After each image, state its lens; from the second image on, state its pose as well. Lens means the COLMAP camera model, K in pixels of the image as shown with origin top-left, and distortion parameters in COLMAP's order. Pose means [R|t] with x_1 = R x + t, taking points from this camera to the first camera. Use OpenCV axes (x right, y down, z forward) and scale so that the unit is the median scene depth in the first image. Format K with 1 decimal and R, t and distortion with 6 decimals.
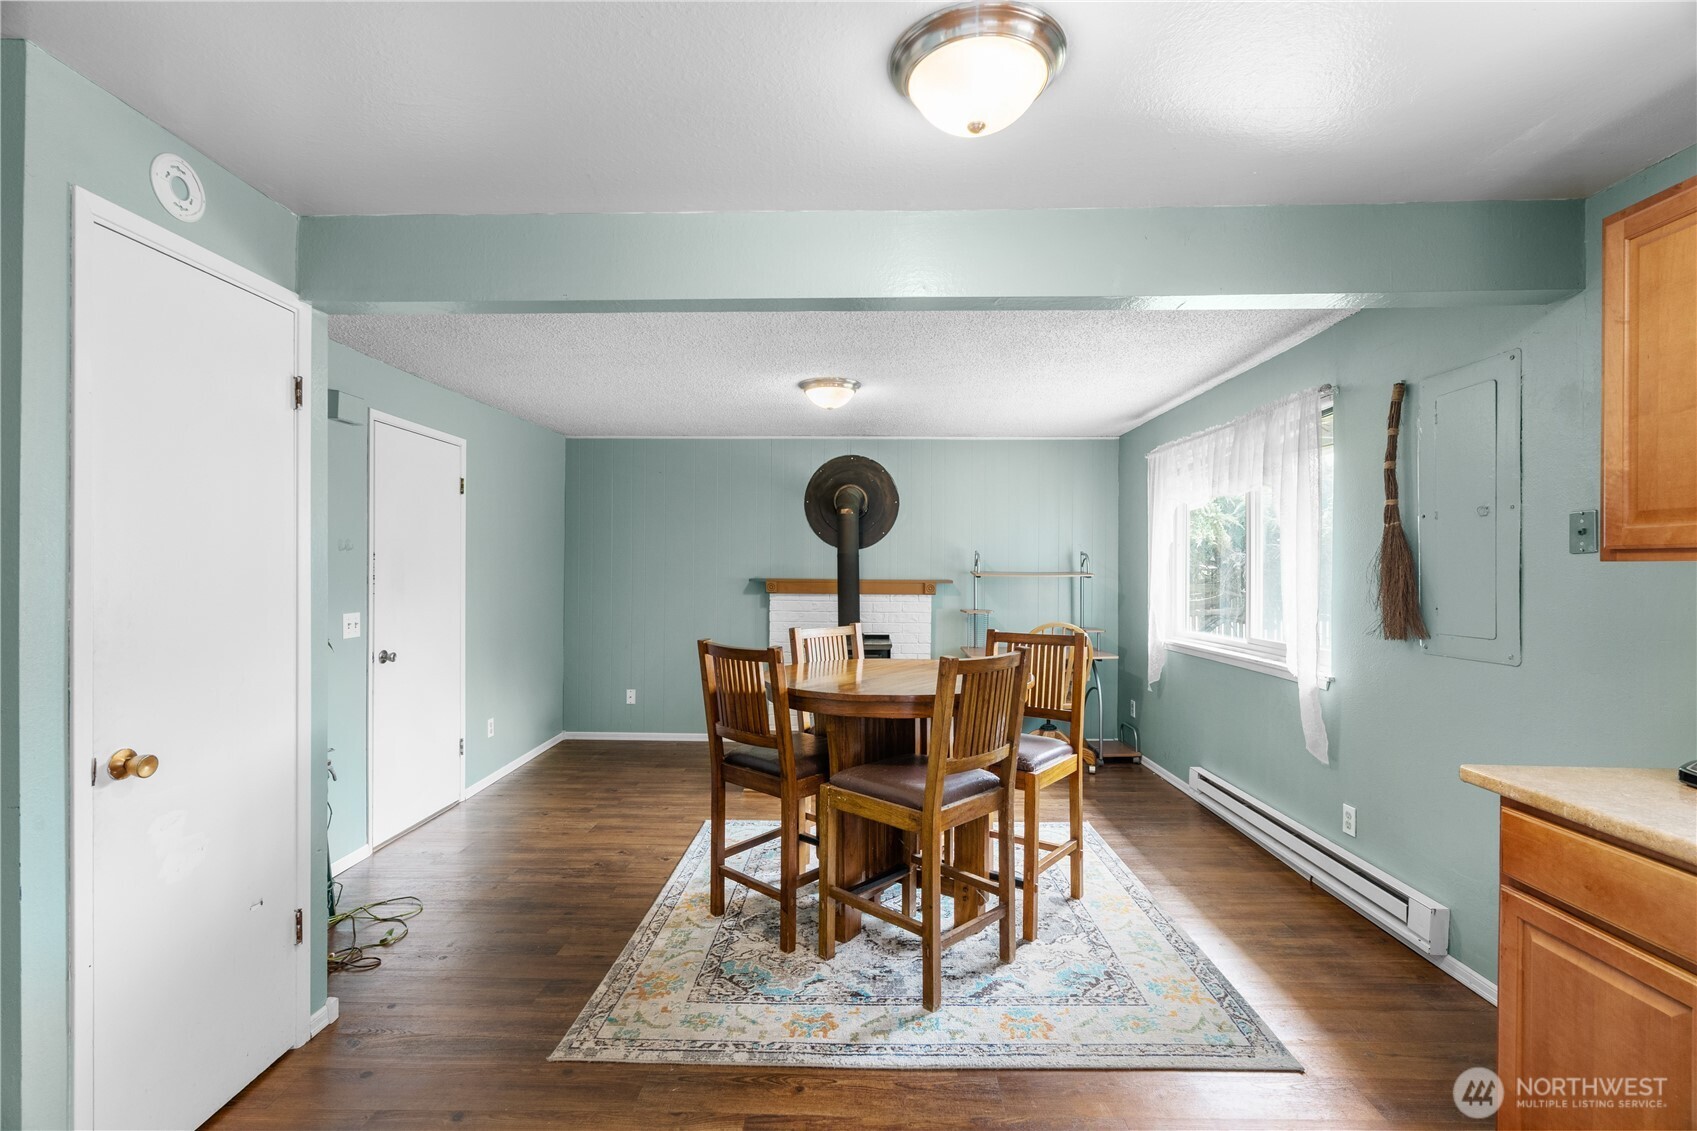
lens RADIAL K [[765.2, 0, 851.5], [0, 765.2, 567.8], [0, 0, 1]] dist [-0.014085, 0.003966]
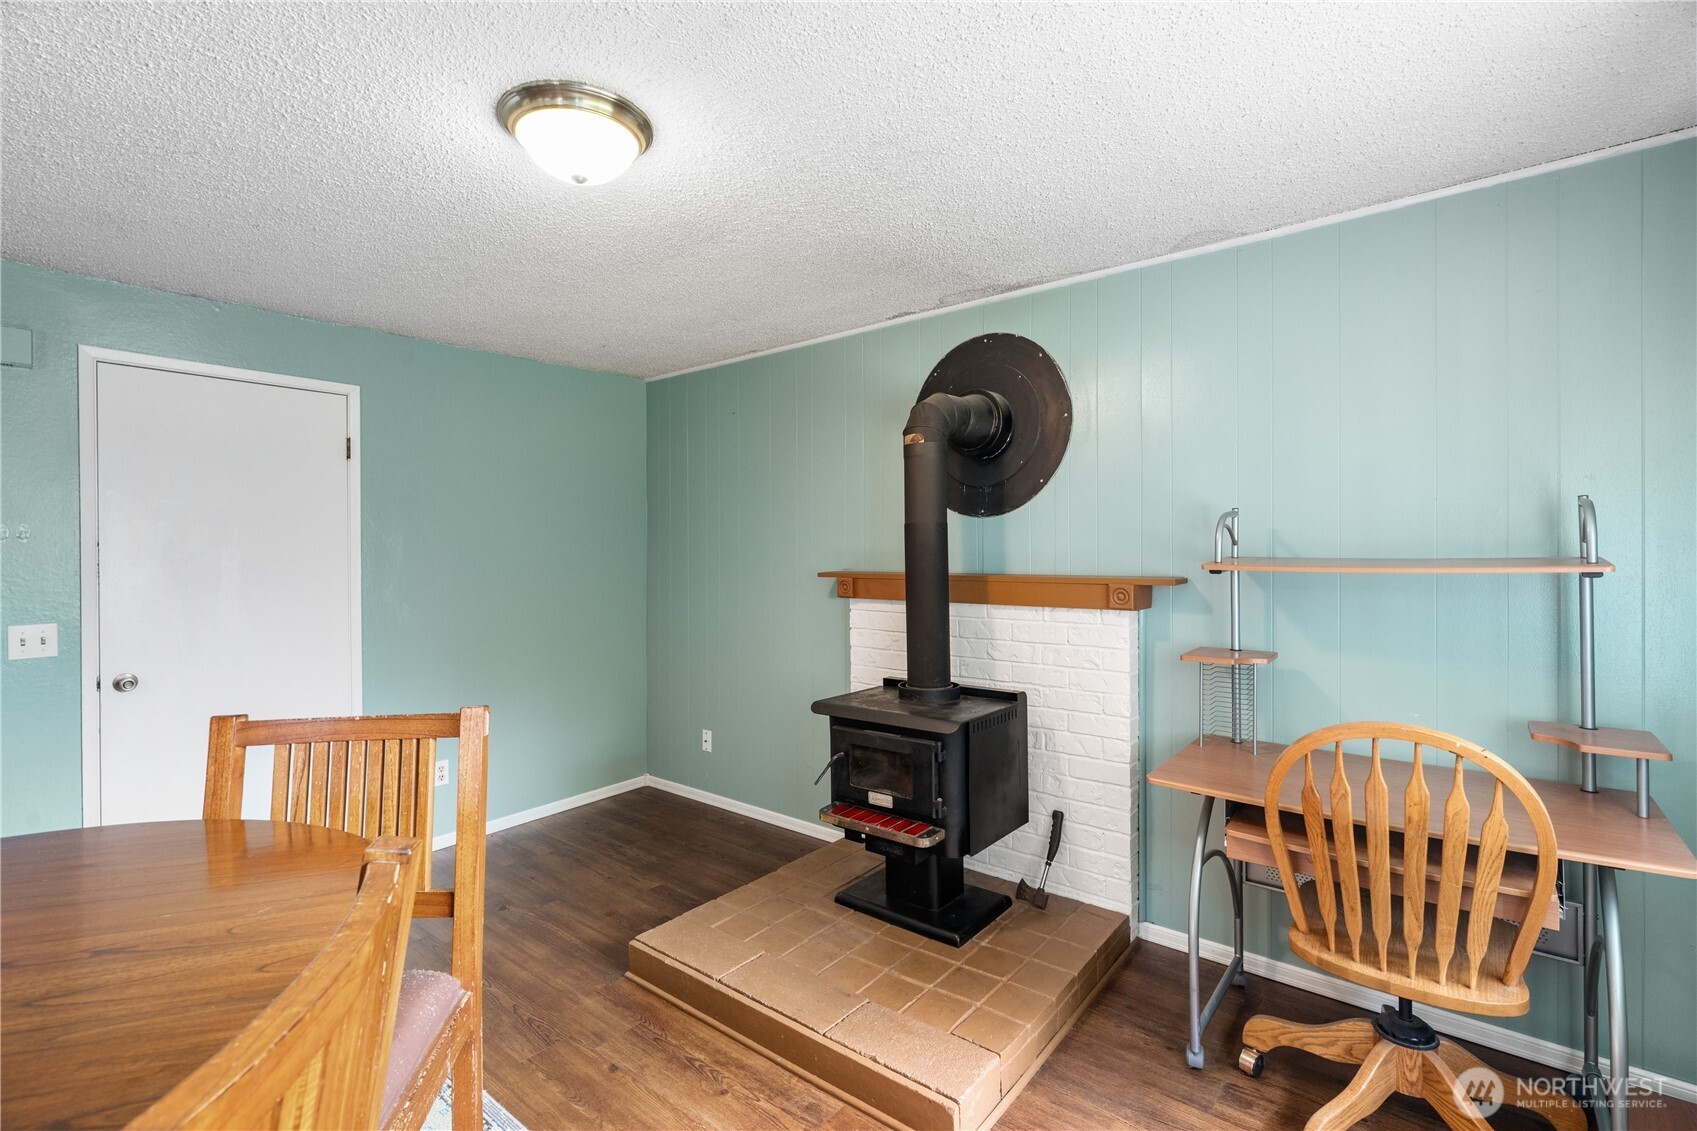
lens RADIAL K [[765.2, 0, 854.1], [0, 765.2, 555.4], [0, 0, 1]] dist [-0.014085, 0.003966]
pose [[0.790785, -0.008131, -0.612040, 0.249625], [0.011752, 0.999929, 0.001900, 0.000364], [0.611981, -0.008695, 0.790825, 0.545792]]
